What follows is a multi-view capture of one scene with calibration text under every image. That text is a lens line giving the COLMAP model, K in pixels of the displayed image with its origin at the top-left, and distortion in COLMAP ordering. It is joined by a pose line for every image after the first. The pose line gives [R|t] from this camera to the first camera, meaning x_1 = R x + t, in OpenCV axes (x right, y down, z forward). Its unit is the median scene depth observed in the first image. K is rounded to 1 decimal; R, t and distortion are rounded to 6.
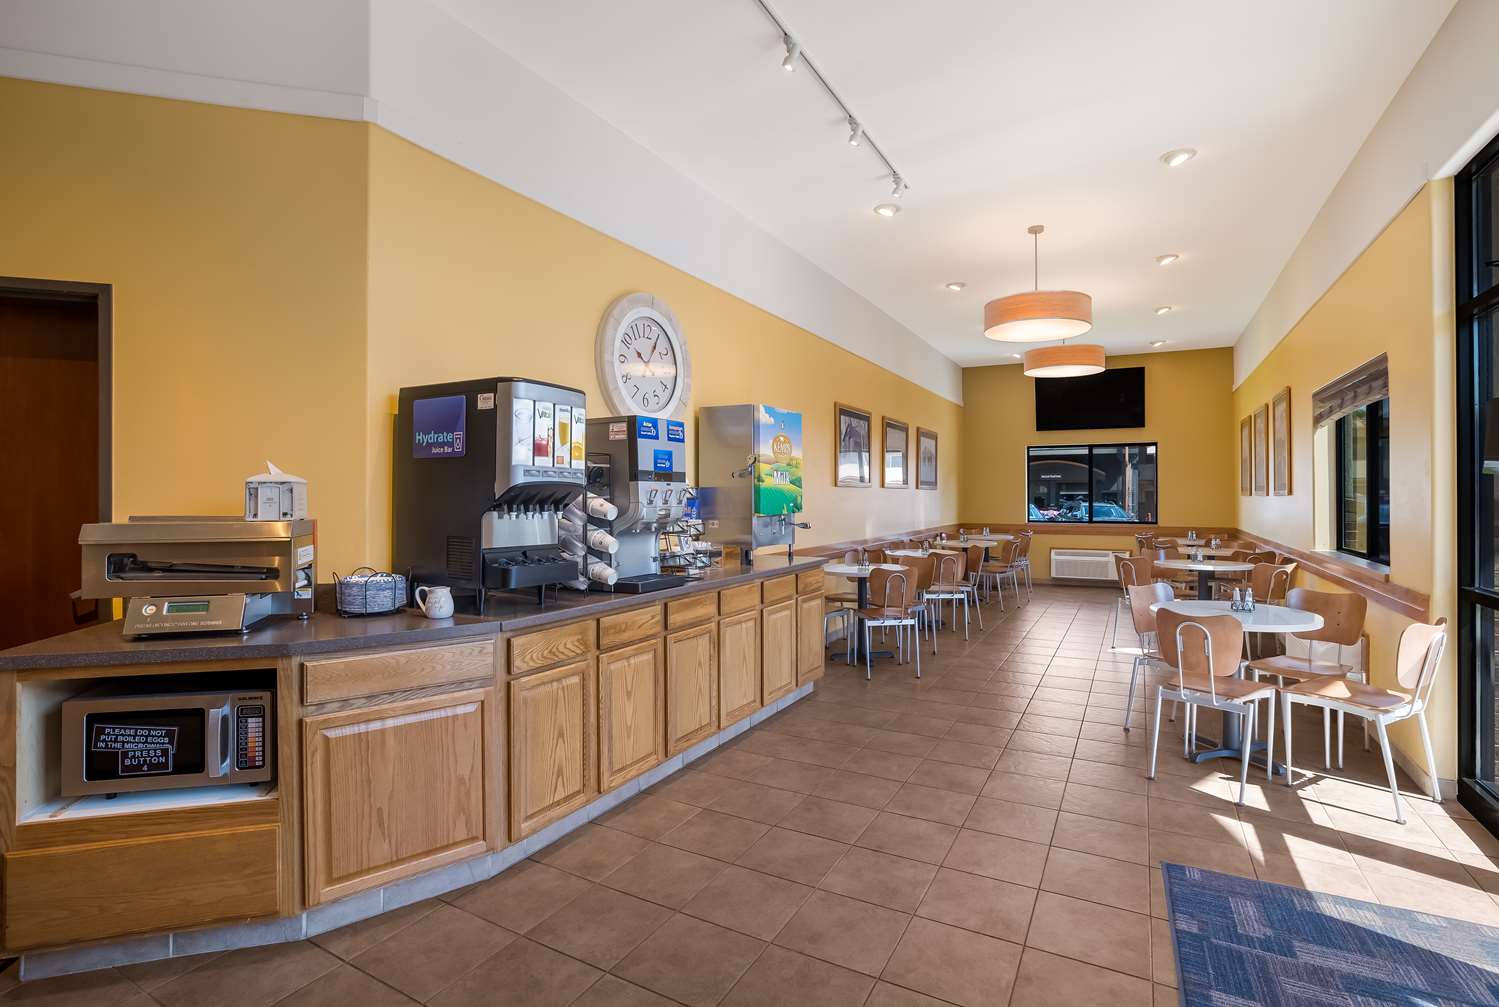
lens RADIAL K [[700.4, 0, 764.7], [0, 700.4, 501.0], [0, 0, 1]] dist [-0.004498, -0.000237]
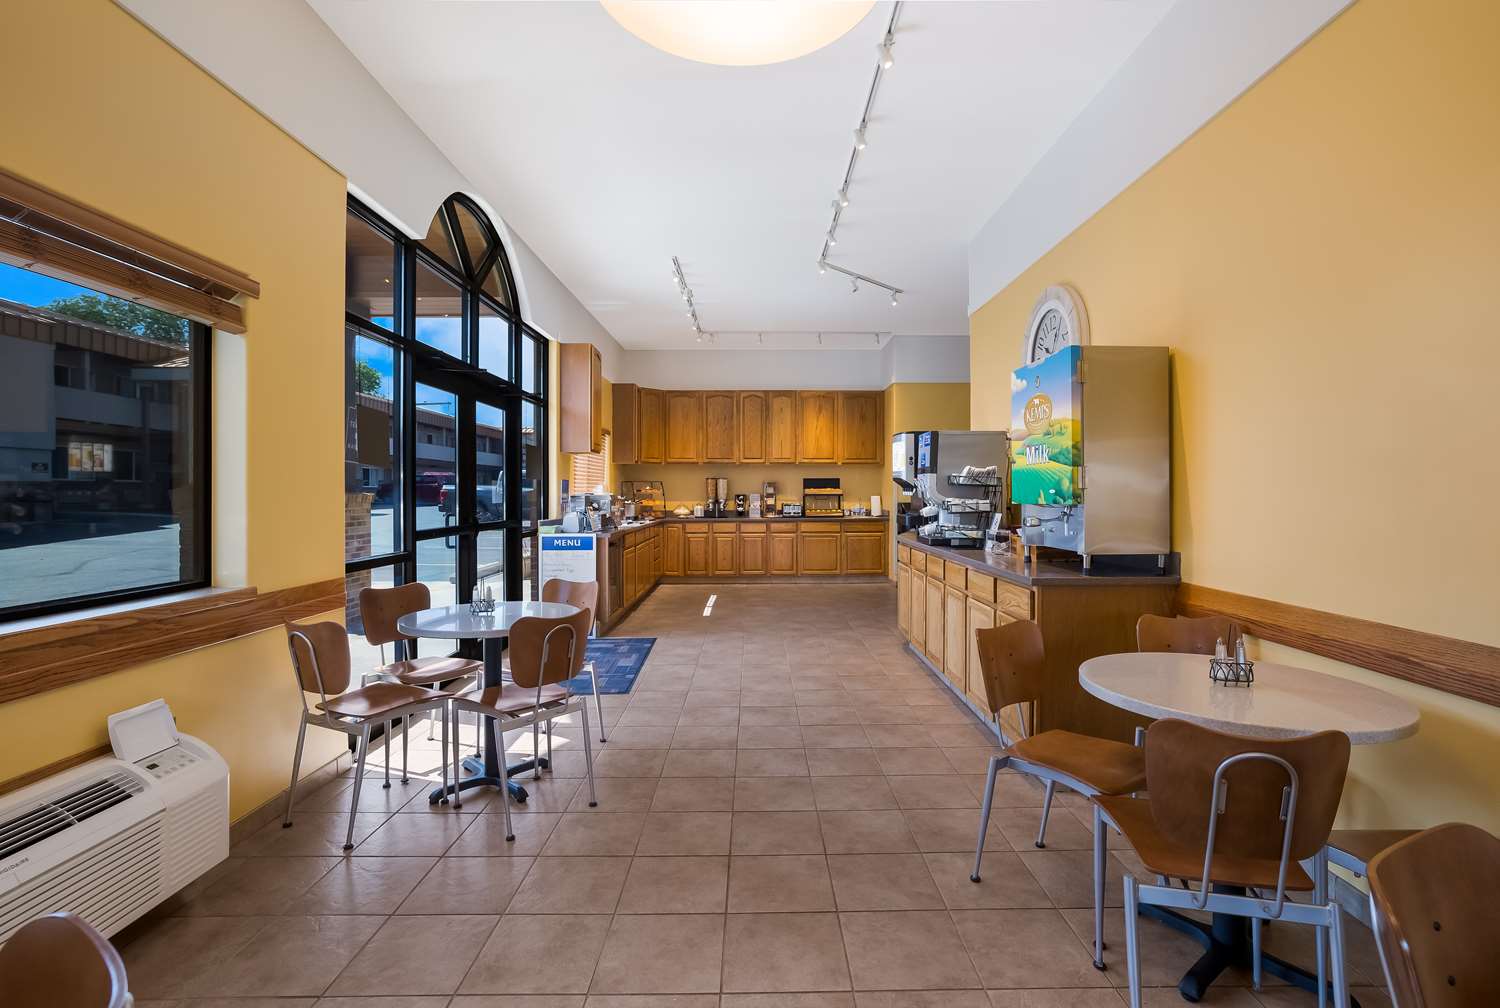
lens RADIAL K [[700.8, 0, 755.3], [0, 700.8, 494.0], [0, 0, 1]] dist [-0.004498, -0.000237]
pose [[-0.878449, 0.009013, -0.477750, 0.671414], [0.007612, 0.999959, 0.004868, 0.002515], [0.477775, 0.000640, -0.878482, 1.600626]]
